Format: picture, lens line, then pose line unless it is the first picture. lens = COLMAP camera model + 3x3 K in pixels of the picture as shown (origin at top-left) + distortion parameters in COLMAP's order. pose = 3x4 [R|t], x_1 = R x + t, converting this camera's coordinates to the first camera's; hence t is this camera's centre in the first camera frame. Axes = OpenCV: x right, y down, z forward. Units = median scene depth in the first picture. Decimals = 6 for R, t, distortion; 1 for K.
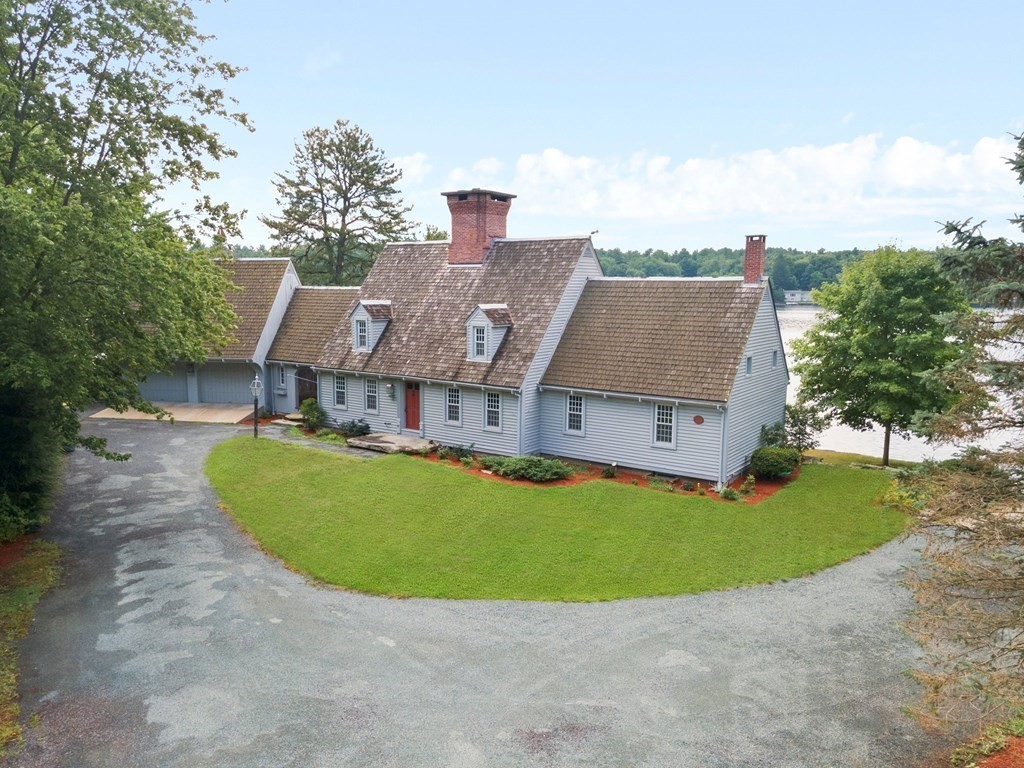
lens RADIAL K [[747.2, 0, 512.2], [0, 747.2, 389.9], [0, 0, 1]] dist [0.034930, -0.003512]
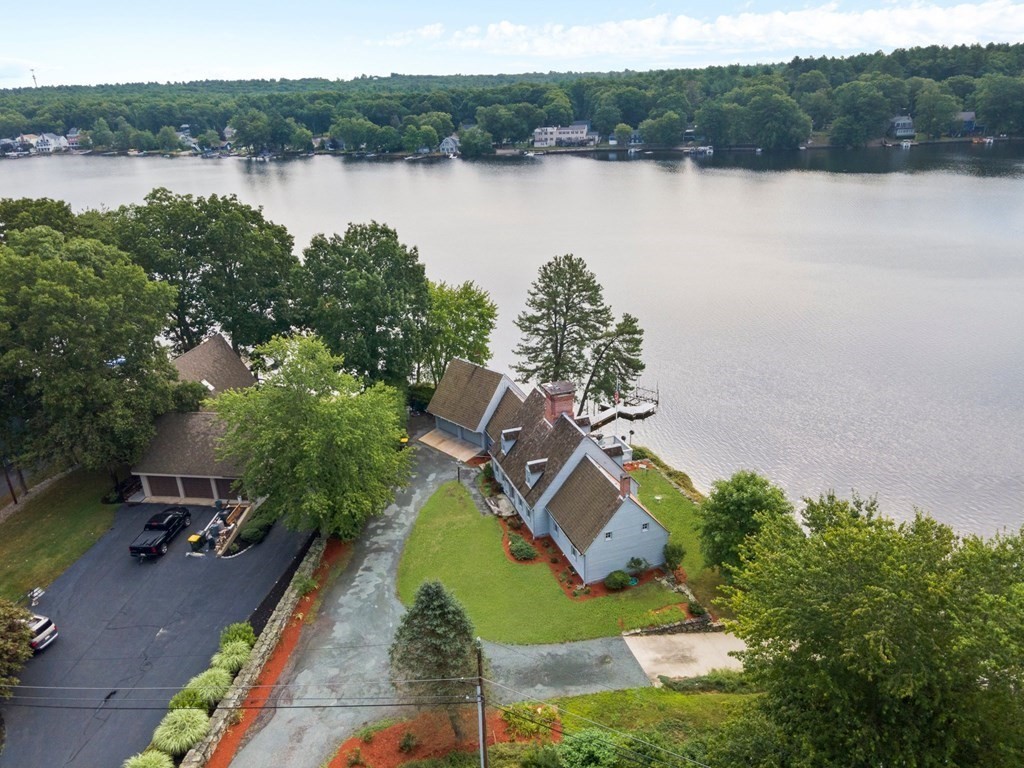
lens RADIAL K [[747.2, 0, 512.2], [0, 747.2, 389.9], [0, 0, 1]] dist [0.034930, -0.003512]
pose [[0.820928, 0.162645, -0.547379, 1.123944], [-0.027901, 0.968859, 0.246036, -0.893532], [0.570350, -0.186705, 0.799901, -0.724761]]
